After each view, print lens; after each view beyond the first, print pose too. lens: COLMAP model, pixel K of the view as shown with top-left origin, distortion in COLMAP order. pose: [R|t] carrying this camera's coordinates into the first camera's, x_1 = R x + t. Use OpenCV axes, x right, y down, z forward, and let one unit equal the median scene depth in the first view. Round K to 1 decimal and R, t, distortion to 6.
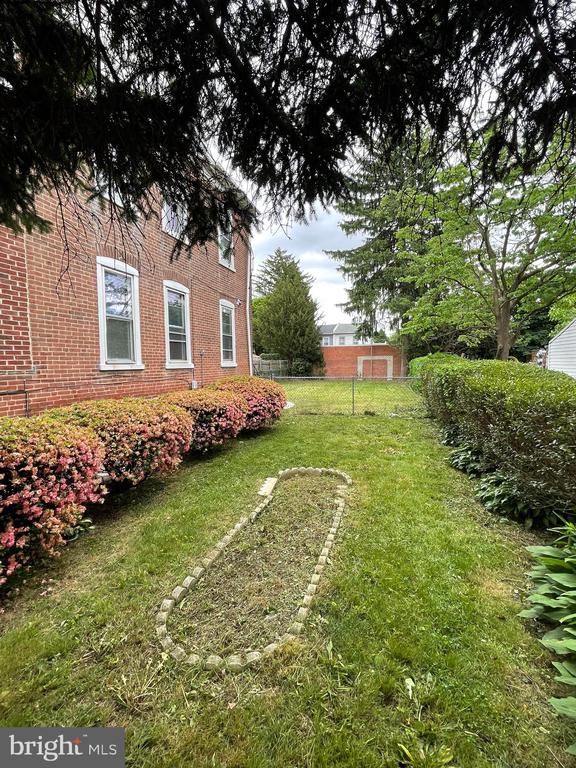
lens RADIAL K [[334.0, 0, 285.4], [0, 334.0, 382.9], [0, 0, 1]] dist [0.000254, -0.000004]
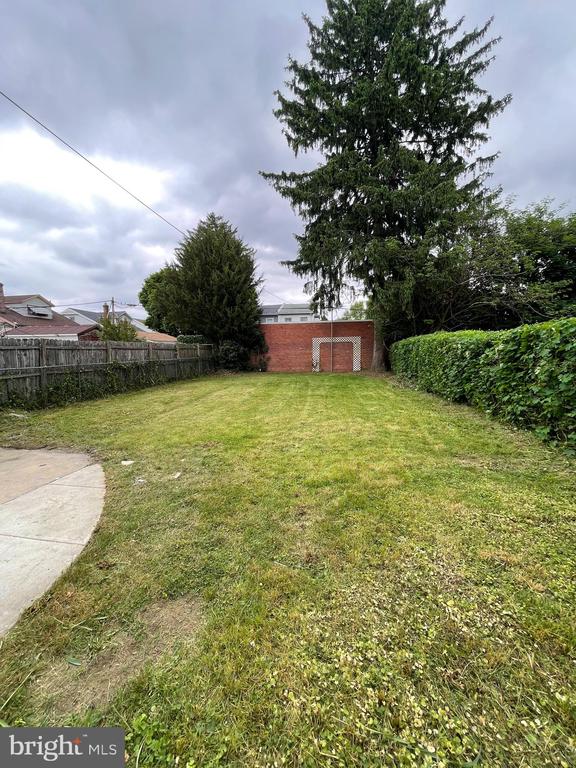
lens RADIAL K [[308.9, 0, 284.9], [0, 308.9, 386.4], [0, 0, 1]] dist [-0.001678, 0.002810]
pose [[0.986463, -0.025666, 0.161963, 0.050561], [0.015476, 0.997838, 0.063869, -0.019246], [-0.163252, -0.060498, 0.984728, 0.364109]]
